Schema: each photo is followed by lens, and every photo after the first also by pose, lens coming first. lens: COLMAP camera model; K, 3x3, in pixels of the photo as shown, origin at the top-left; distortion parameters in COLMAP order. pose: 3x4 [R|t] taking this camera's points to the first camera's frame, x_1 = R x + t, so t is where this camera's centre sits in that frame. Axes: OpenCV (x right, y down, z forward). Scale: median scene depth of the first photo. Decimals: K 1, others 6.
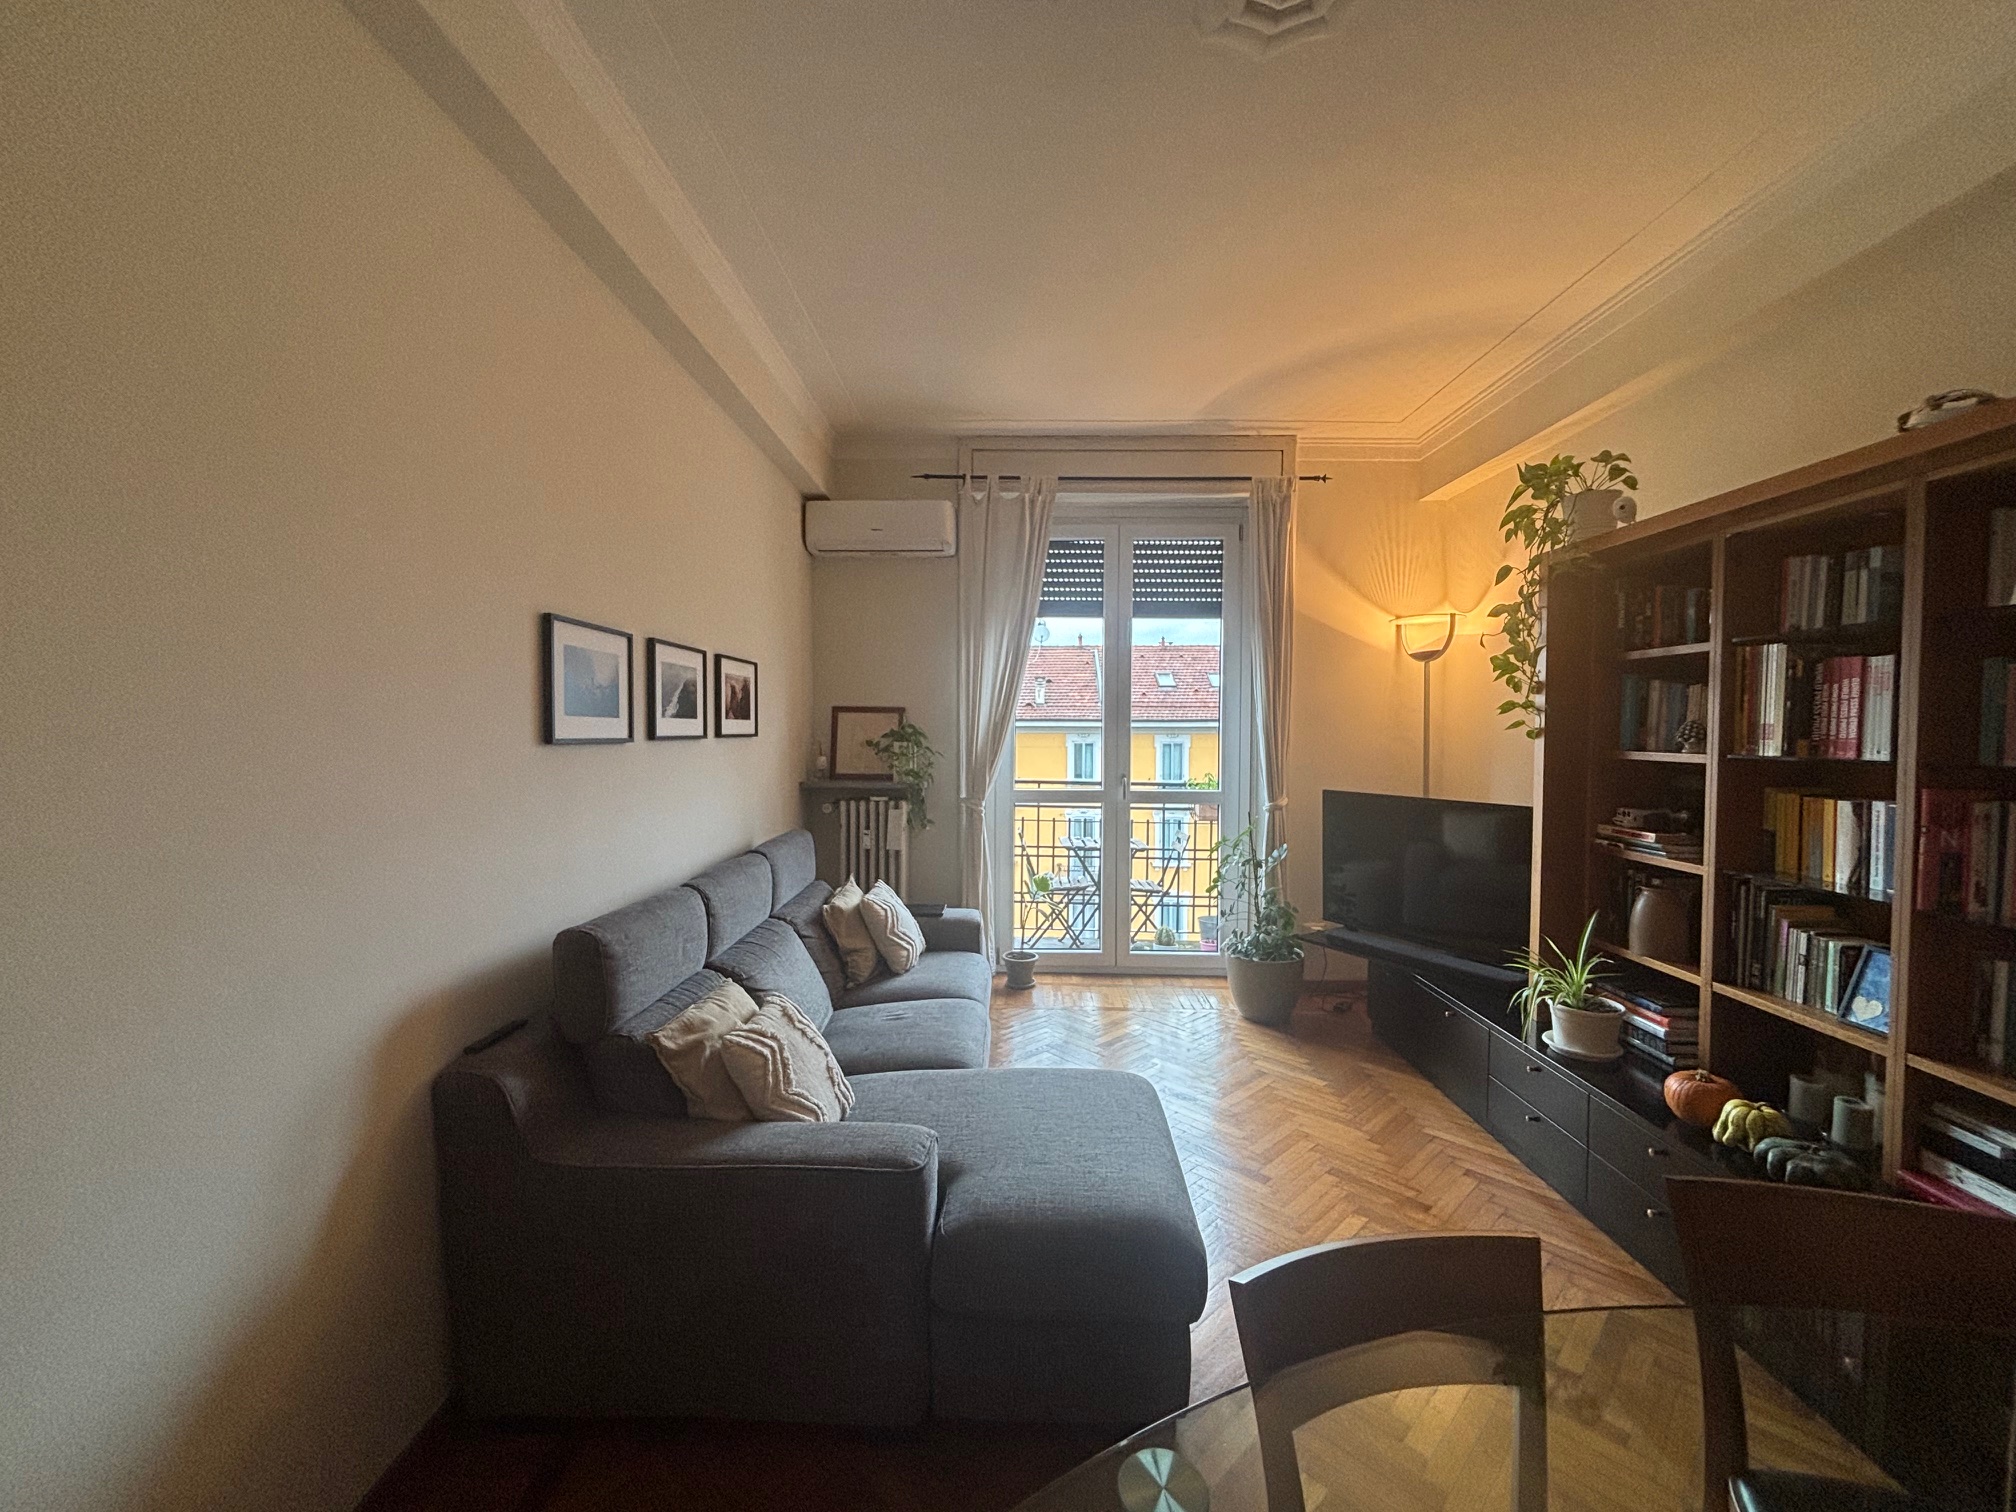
lens RADIAL K [[810.2, 0, 1015.5], [0, 810.2, 756.2], [0, 0, 1]] dist [-0.000345, -0.000584]
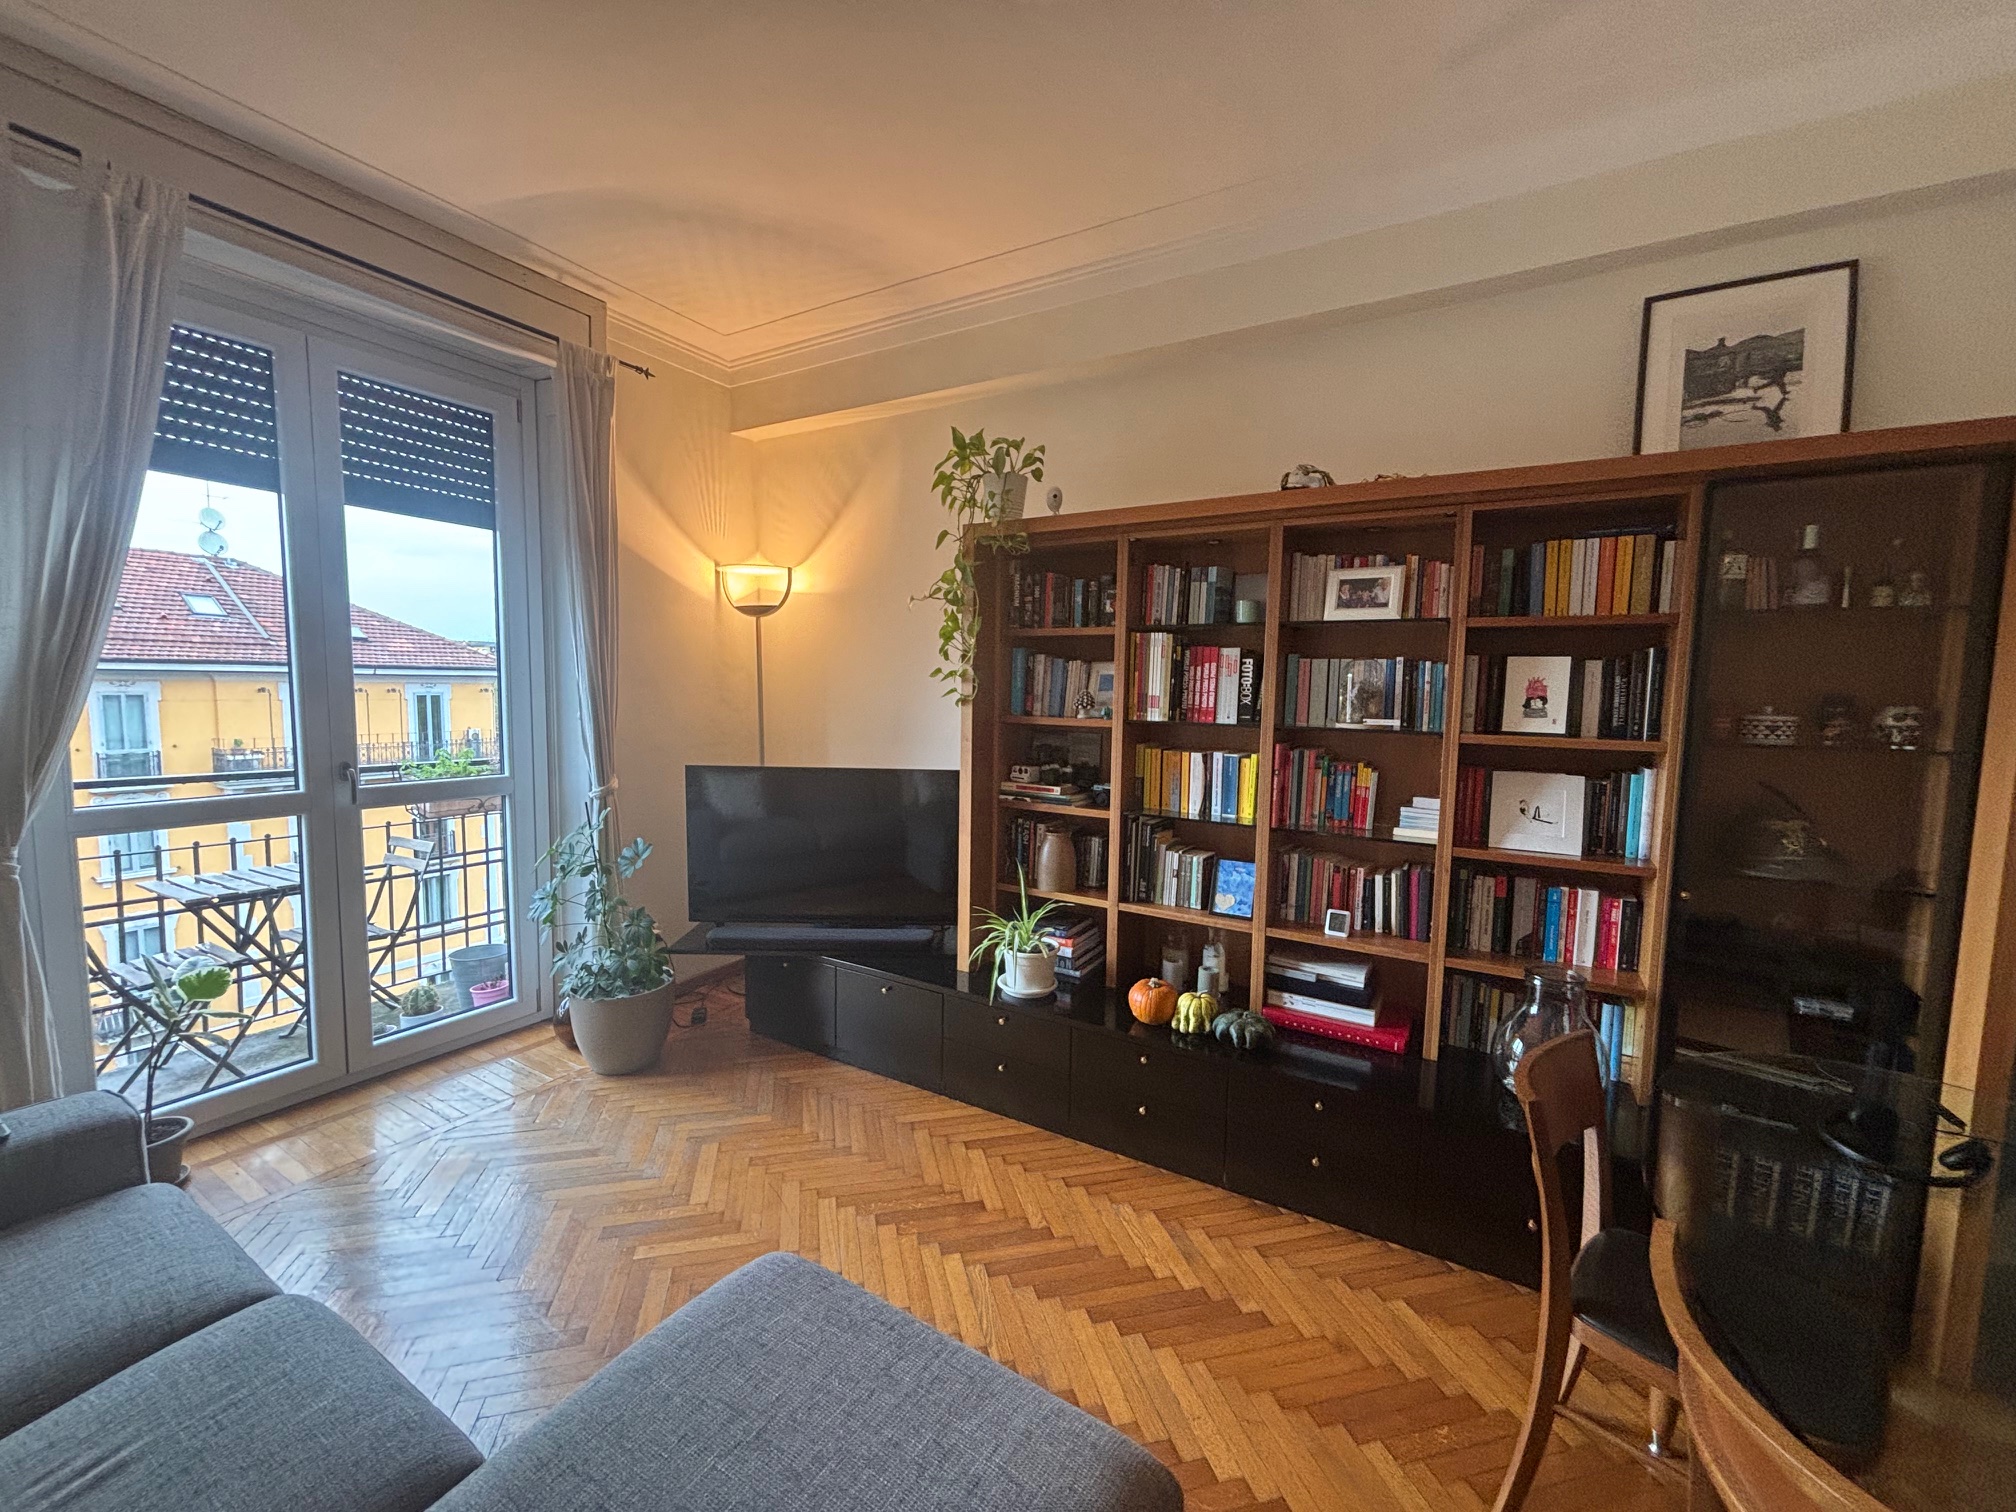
lens RADIAL K [[810.2, 0, 1008.8], [0, 810.2, 755.3], [0, 0, 1]] dist [-0.000345, -0.000584]
pose [[0.507104, -0.065266, 0.859410, -0.234418], [0.014387, 0.997631, 0.067273, -0.028312], [-0.861765, -0.021750, 0.506842, 0.453993]]
